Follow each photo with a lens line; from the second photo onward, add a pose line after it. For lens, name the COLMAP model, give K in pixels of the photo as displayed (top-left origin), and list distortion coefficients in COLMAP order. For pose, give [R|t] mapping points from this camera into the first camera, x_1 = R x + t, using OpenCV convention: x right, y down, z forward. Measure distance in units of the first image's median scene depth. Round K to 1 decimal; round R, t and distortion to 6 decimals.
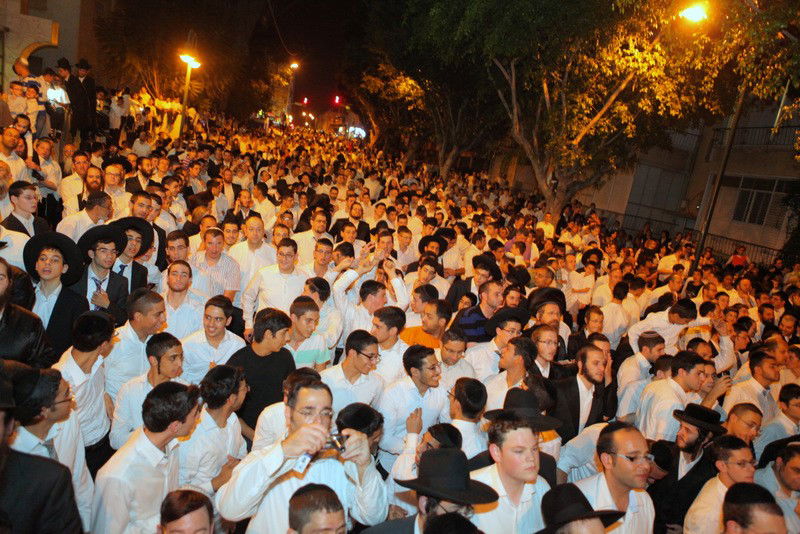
lens RADIAL K [[555.5, 0, 400.0], [0, 555.5, 267.0], [0, 0, 1]] dist [-0.060576, 0.000835]
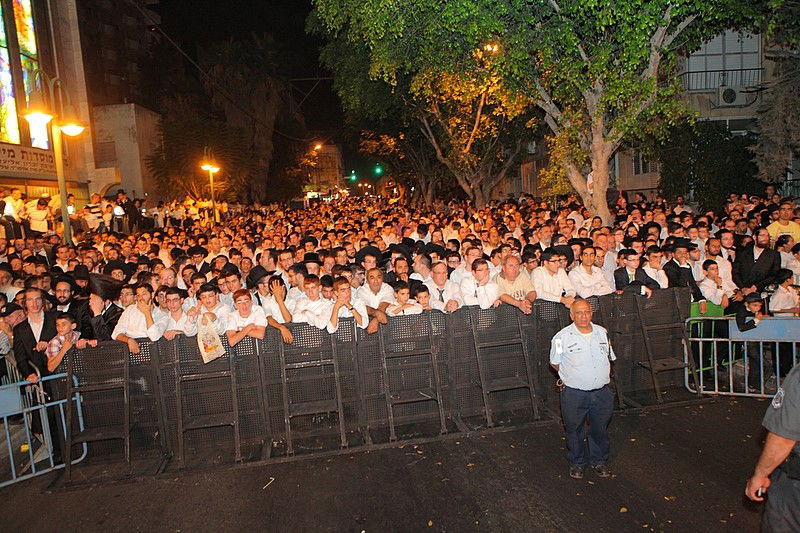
lens RADIAL K [[555.5, 0, 400.0], [0, 555.5, 266.5], [0, 0, 1]] dist [-0.060576, 0.000835]
pose [[0.959169, -0.242950, -0.144814, 0.224789], [0.228201, 0.967239, -0.111231, 0.132108], [0.167093, 0.073643, 0.983187, -0.286687]]
